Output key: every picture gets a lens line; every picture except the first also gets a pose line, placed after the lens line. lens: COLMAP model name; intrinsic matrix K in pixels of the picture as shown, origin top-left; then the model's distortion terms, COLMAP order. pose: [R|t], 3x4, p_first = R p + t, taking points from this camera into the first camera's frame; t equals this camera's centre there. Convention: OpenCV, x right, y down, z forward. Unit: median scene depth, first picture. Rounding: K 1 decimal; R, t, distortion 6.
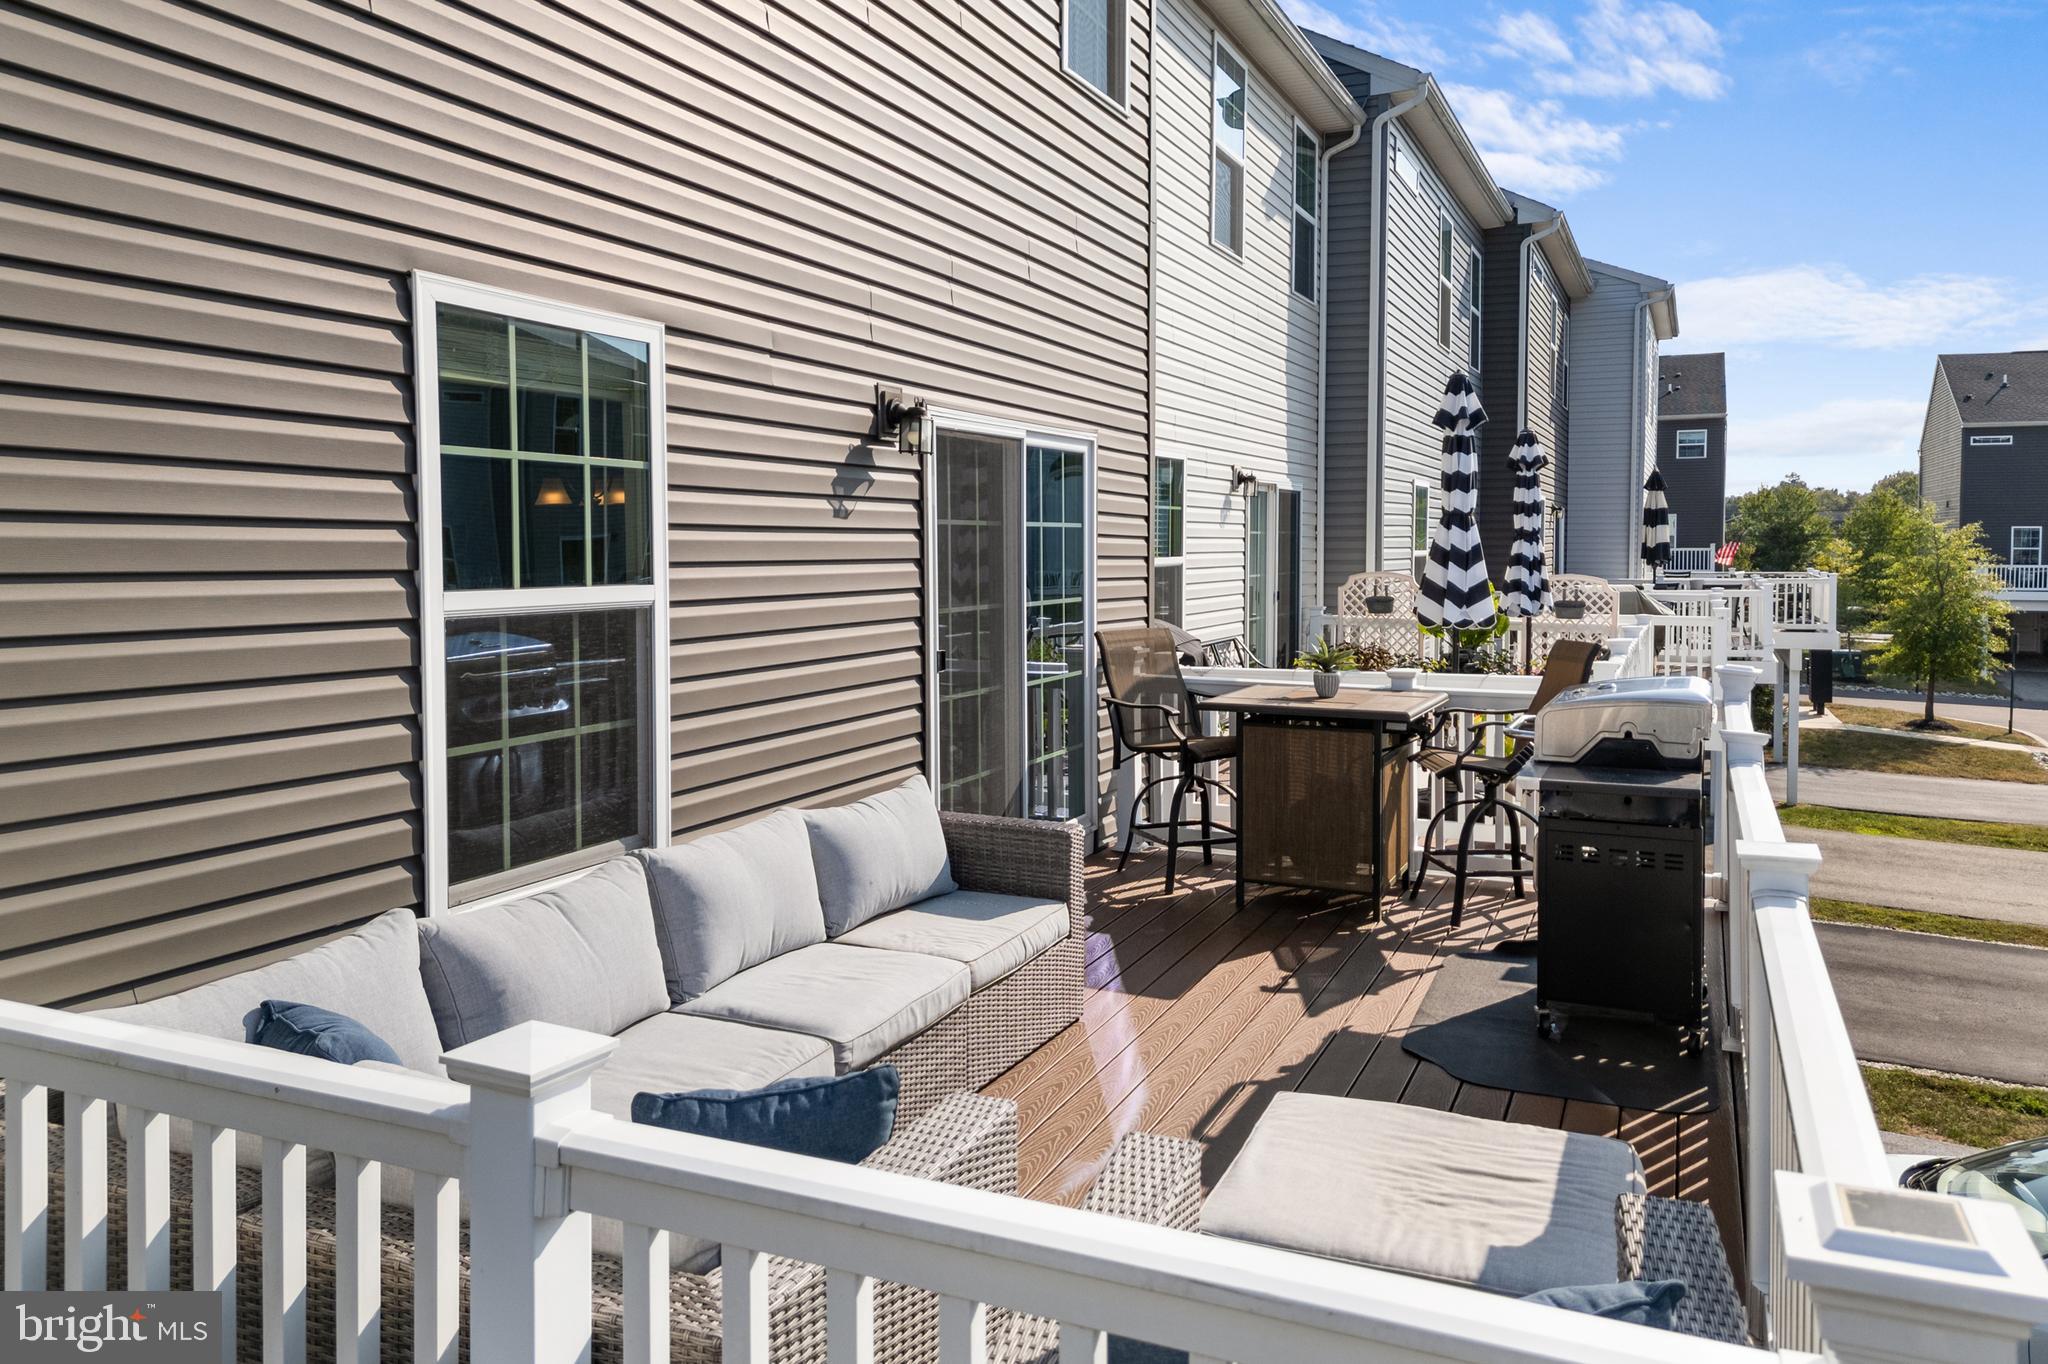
lens RADIAL K [[1449.7, 0, 1024.0], [0, 1449.7, 682.0], [0, 0, 1]] dist [0.079552, -0.079668]
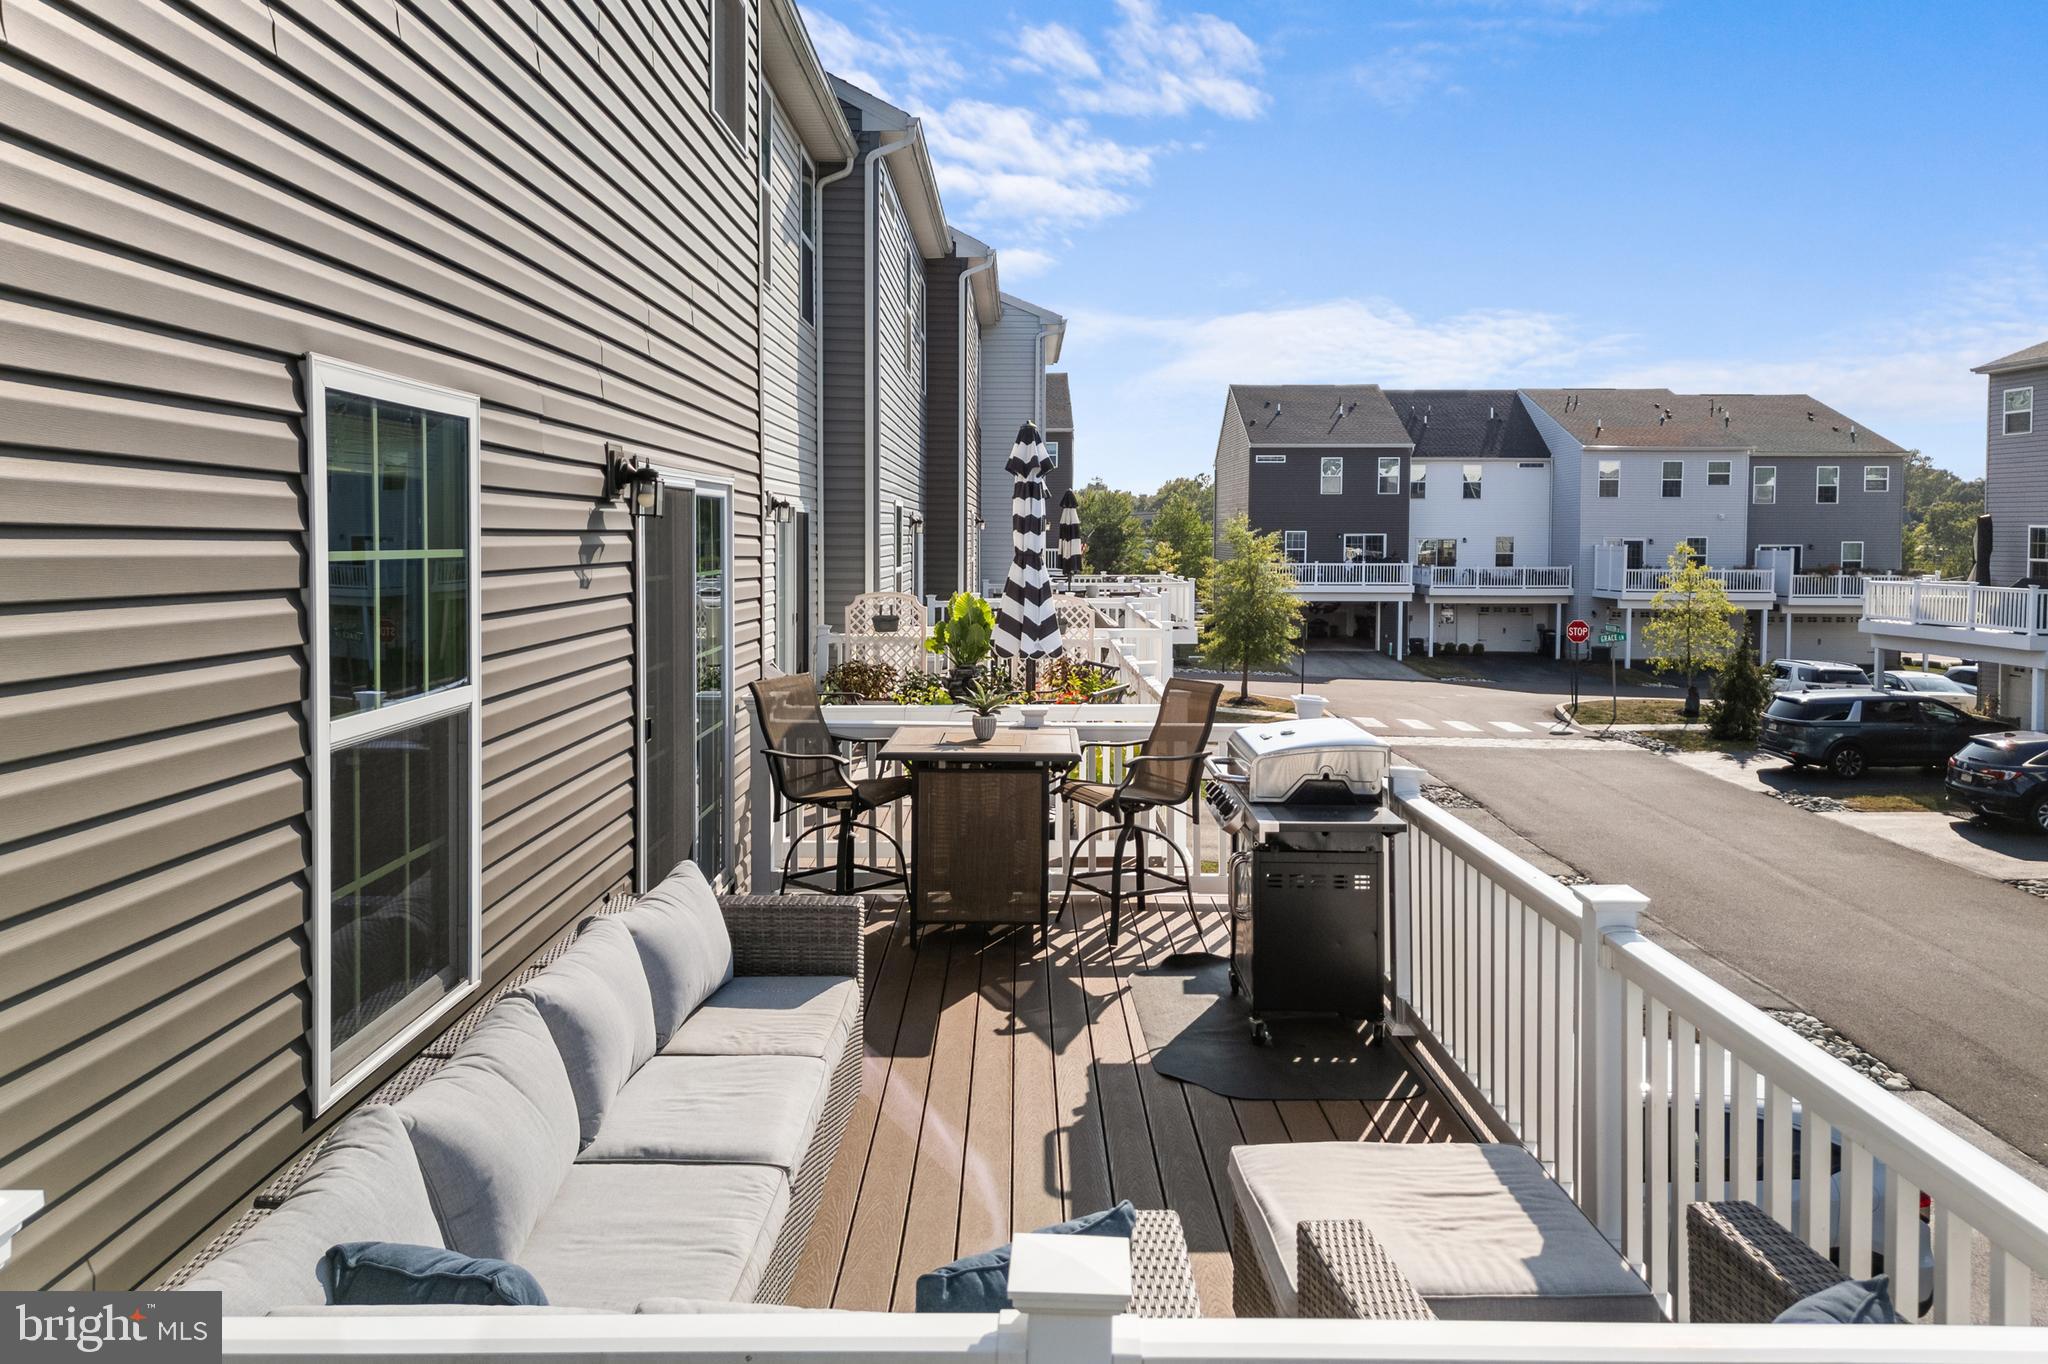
lens RADIAL K [[1470.9, 0, 1010.3], [0, 1470.9, 671.5], [0, 0, 1]] dist [0.062910, -0.060577]
pose [[0.912094, -0.032870, 0.408661, -0.256225], [0.033492, 0.999423, 0.005637, -0.054601], [-0.408611, 0.008546, 0.912669, 0.027682]]
